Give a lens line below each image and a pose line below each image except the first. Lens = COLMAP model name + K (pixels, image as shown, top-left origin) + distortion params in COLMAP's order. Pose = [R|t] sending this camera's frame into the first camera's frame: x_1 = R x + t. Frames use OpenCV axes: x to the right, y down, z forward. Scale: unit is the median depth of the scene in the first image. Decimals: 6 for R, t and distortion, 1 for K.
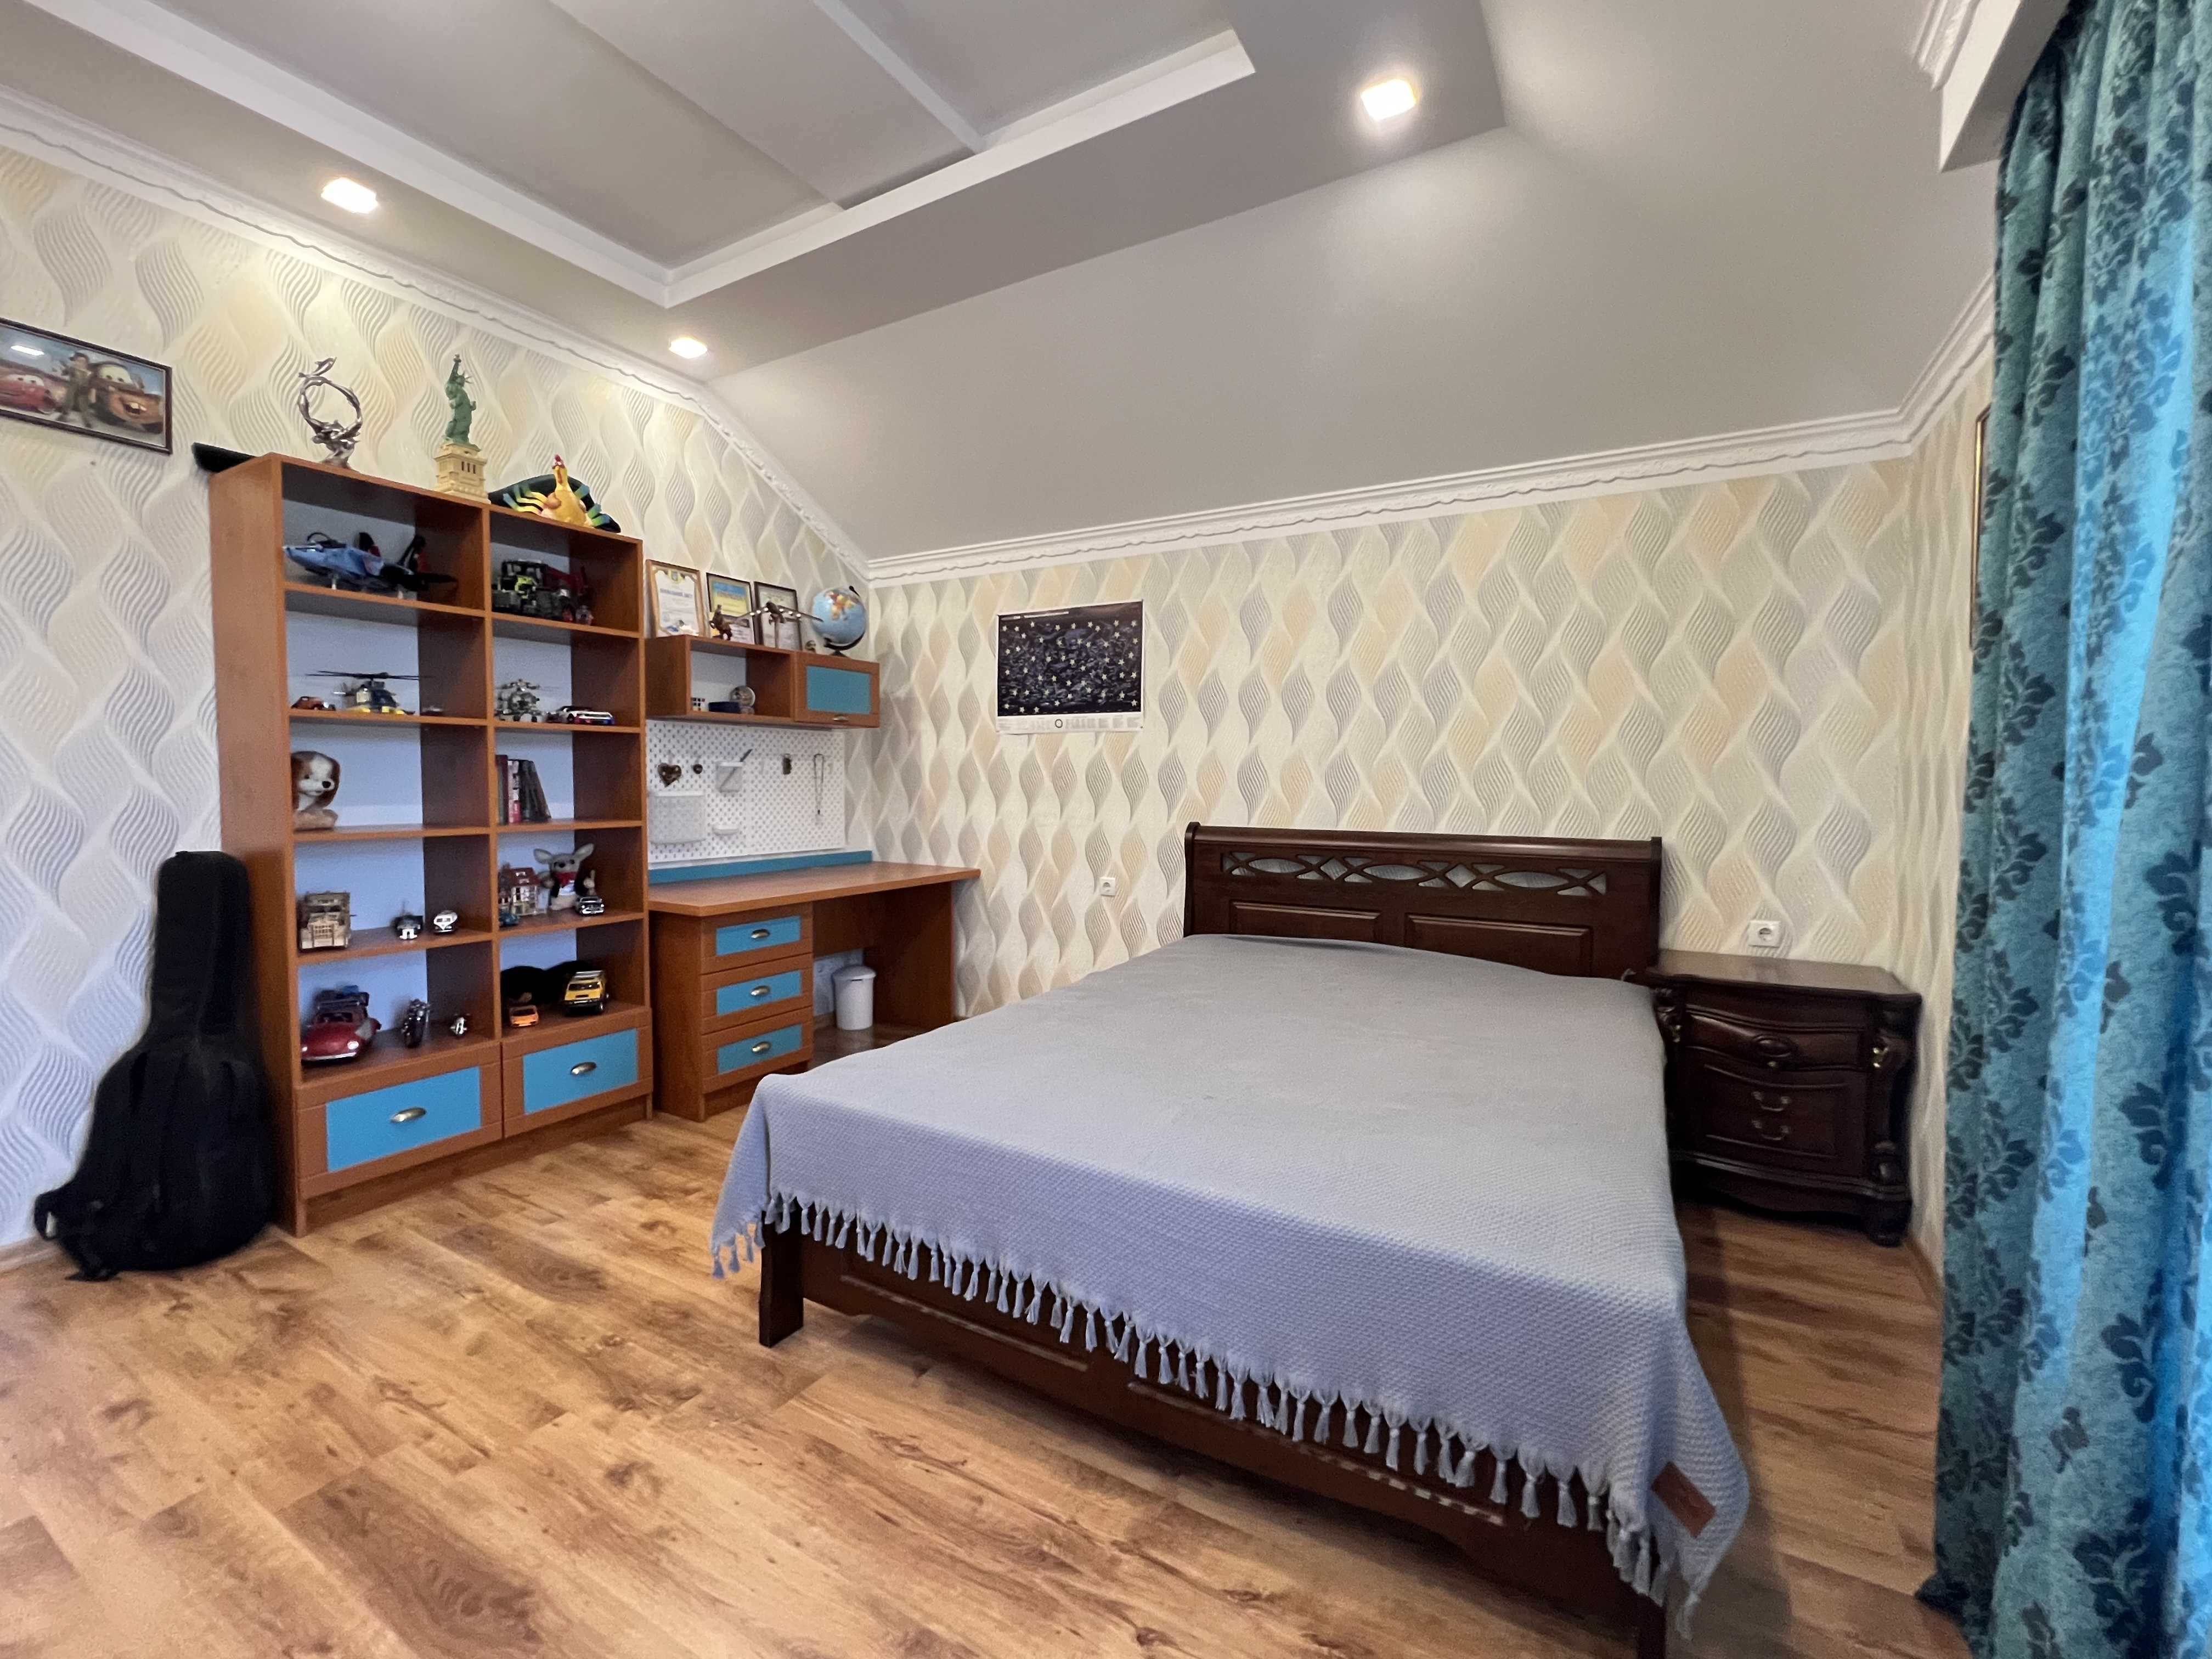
lens RADIAL K [[940.9, 0, 1100.8], [0, 940.9, 822.8], [0, 0, 1]] dist [-0.001370, 0.000144]
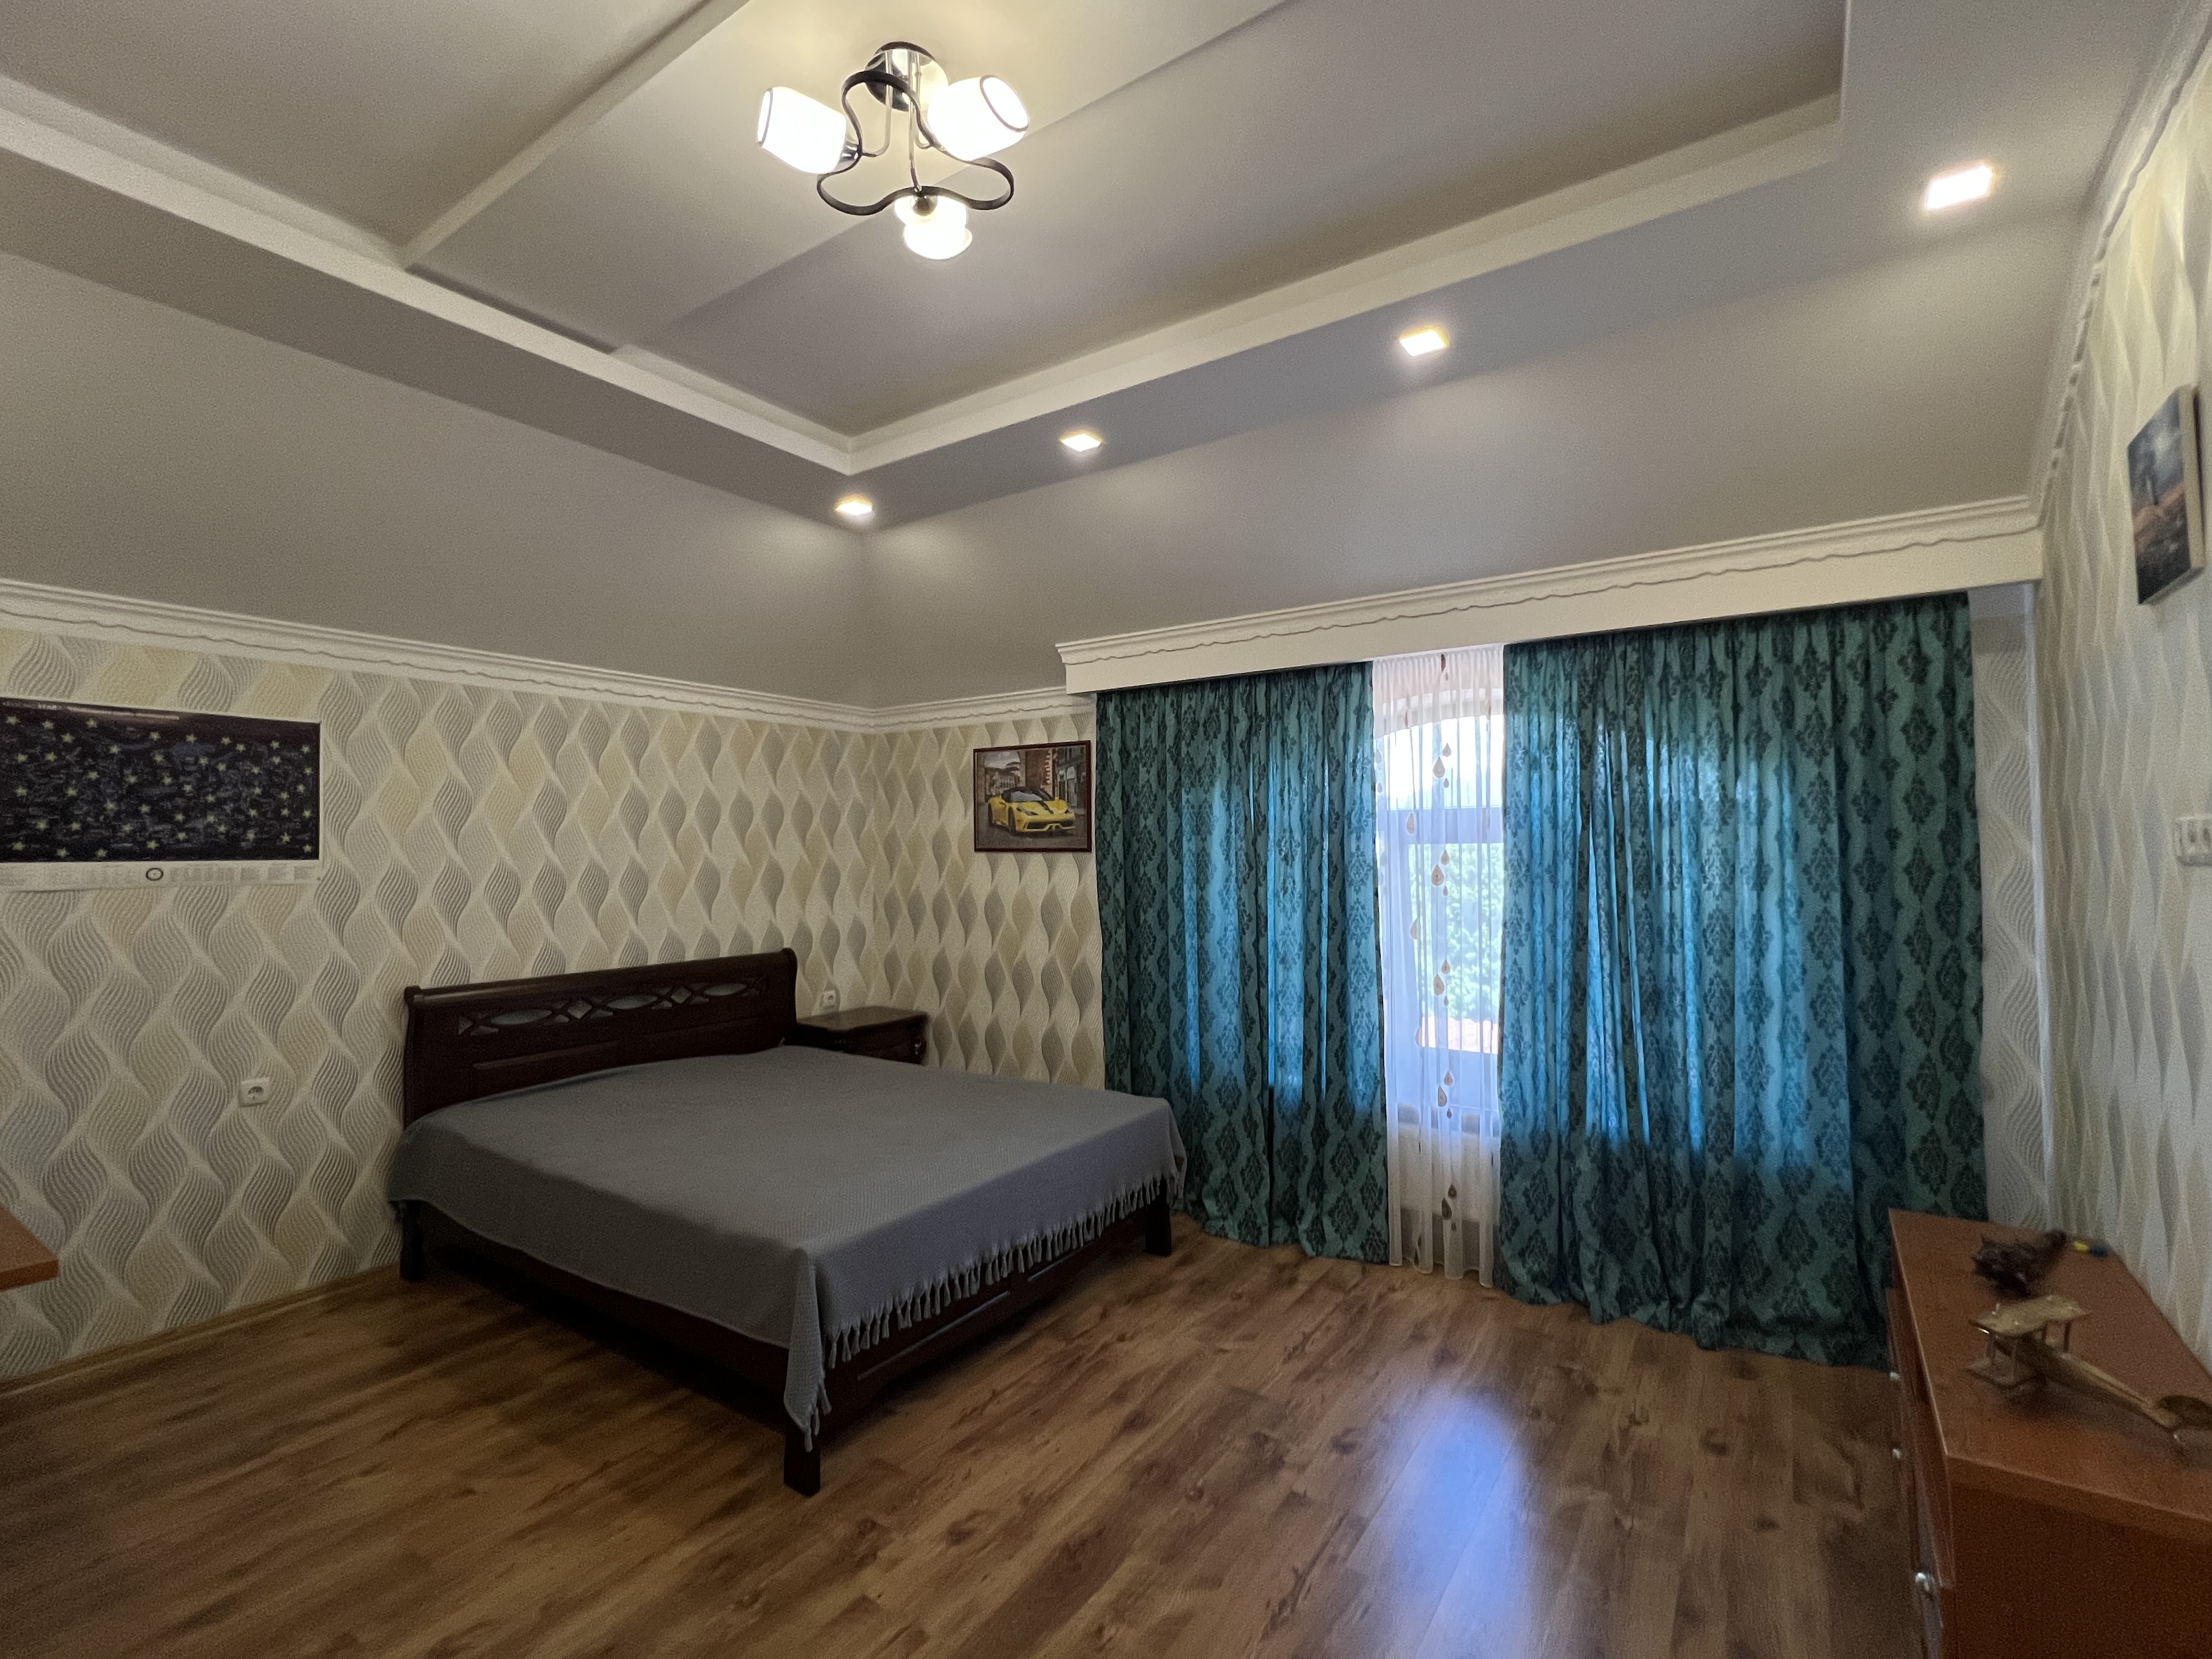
lens RADIAL K [[994.3, 0, 1105.1], [0, 994.3, 831.4], [0, 0, 1]] dist [0.001198, 0.000313]
pose [[0.071647, 0.014317, 0.997327, -0.744364], [0.055052, 0.998316, -0.018286, -0.088130], [-0.995910, 0.056215, 0.070738, 0.264910]]
